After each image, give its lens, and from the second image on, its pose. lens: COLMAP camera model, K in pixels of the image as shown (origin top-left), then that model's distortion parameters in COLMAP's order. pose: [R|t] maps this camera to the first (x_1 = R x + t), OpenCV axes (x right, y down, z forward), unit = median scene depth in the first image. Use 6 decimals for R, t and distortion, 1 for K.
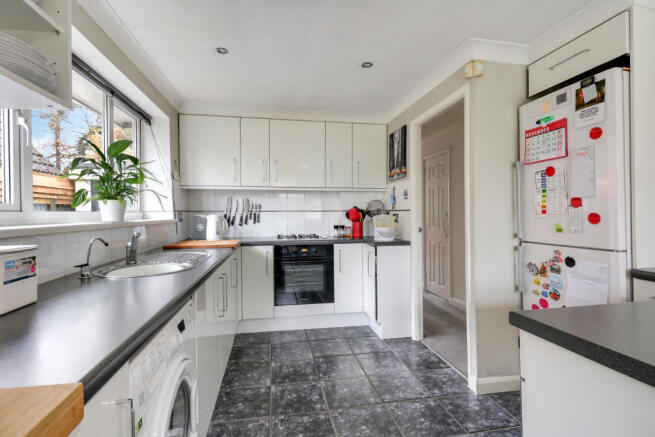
lens RADIAL K [[307.6, 0, 329.2], [0, 307.6, 214.4], [0, 0, 1]] dist [-0.000011, 0.000013]
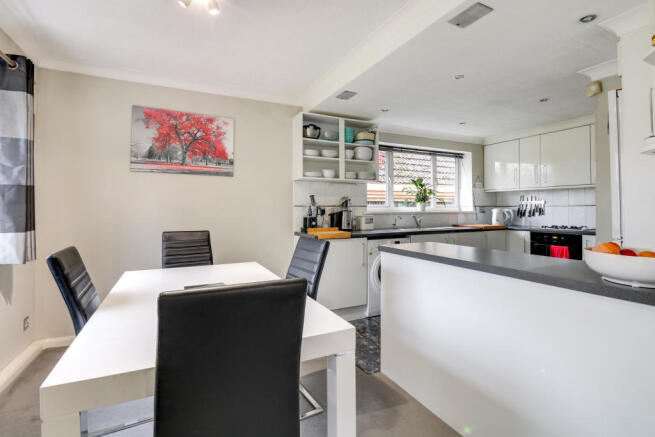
lens RADIAL K [[307.6, 0, 328.2], [0, 307.6, 212.9], [0, 0, 1]] dist [-0.000011, 0.000013]
pose [[0.258925, 0.015395, -0.965775, 0.841335], [-0.001252, 0.999877, 0.015603, -0.000778], [0.965897, -0.002831, 0.258913, -0.196091]]
